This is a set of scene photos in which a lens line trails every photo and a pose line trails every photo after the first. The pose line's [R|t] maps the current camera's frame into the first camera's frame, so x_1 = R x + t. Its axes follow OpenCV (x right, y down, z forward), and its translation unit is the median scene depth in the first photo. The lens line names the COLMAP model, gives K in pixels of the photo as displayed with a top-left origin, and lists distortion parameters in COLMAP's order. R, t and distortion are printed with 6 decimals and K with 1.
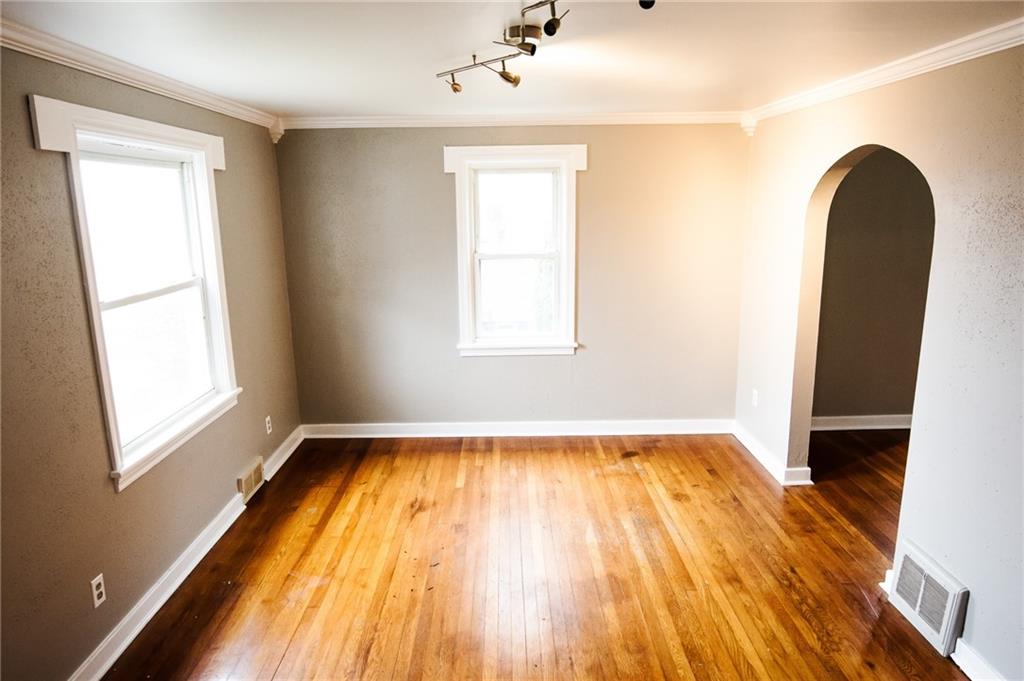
lens RADIAL K [[626.1, 0, 511.1], [0, 626.1, 327.4], [0, 0, 1]] dist [-0.017263, 0.000208]
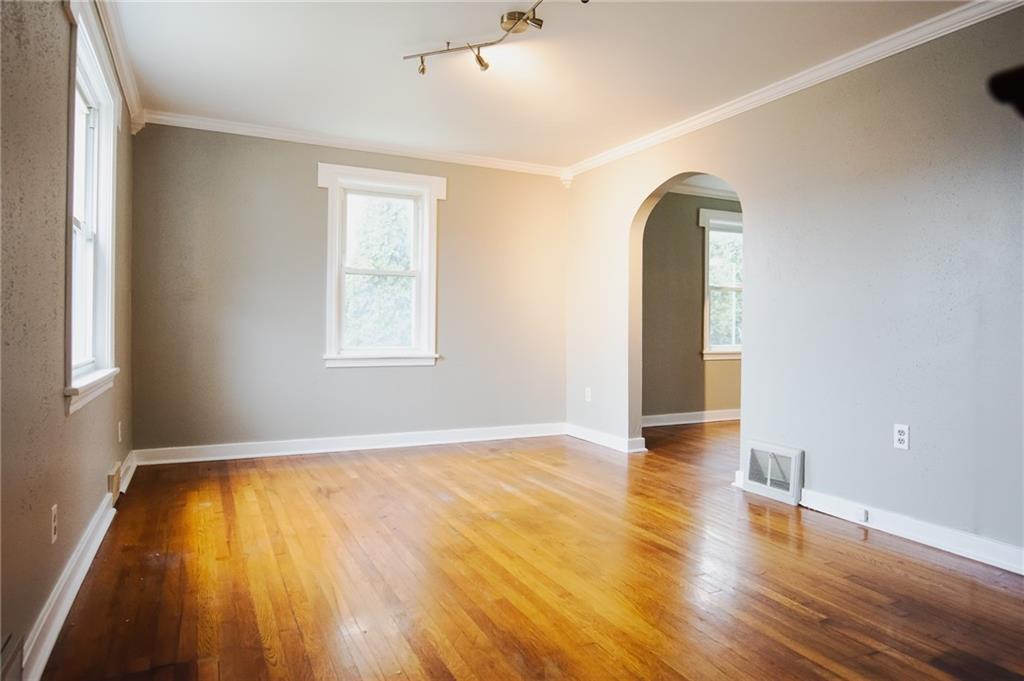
lens RADIAL K [[626.1, 0, 511.1], [0, 626.1, 327.4], [0, 0, 1]] dist [-0.017263, 0.000208]
pose [[0.898165, 0.023881, 0.439009, -0.303729], [0.064809, 0.980424, -0.185925, 0.224446], [-0.434855, 0.195443, 0.879035, -0.014373]]
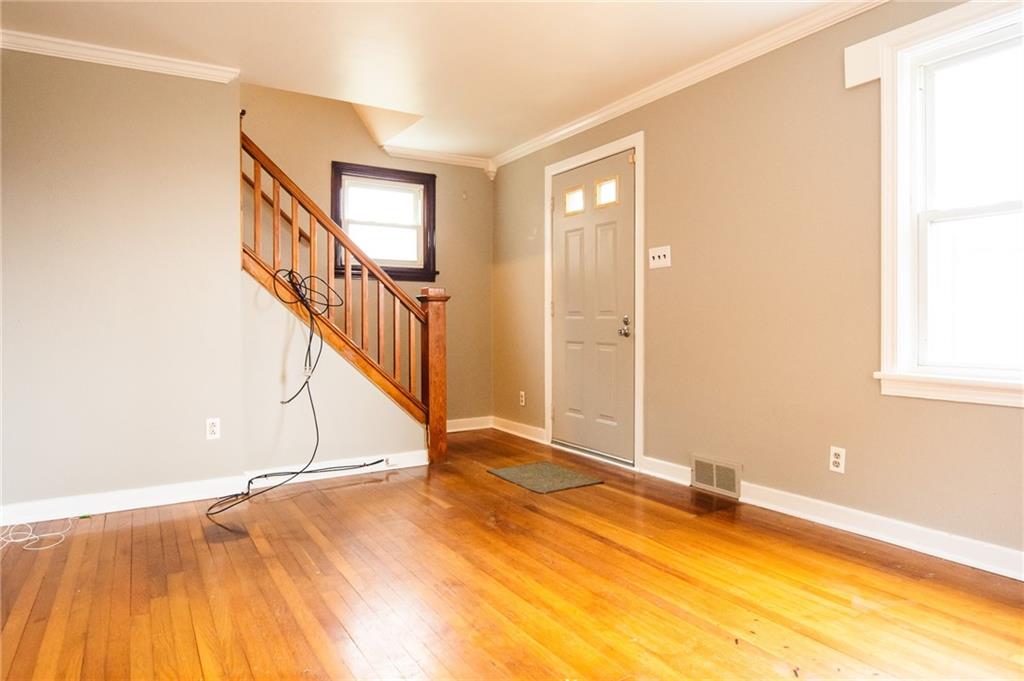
lens RADIAL K [[626.1, 0, 511.1], [0, 626.1, 327.4], [0, 0, 1]] dist [-0.017263, 0.000208]
pose [[-0.857929, 0.022370, -0.513281, 0.282516], [-0.086008, 0.978700, 0.186413, 0.009707], [0.506518, 0.204075, -0.837731, 1.002525]]
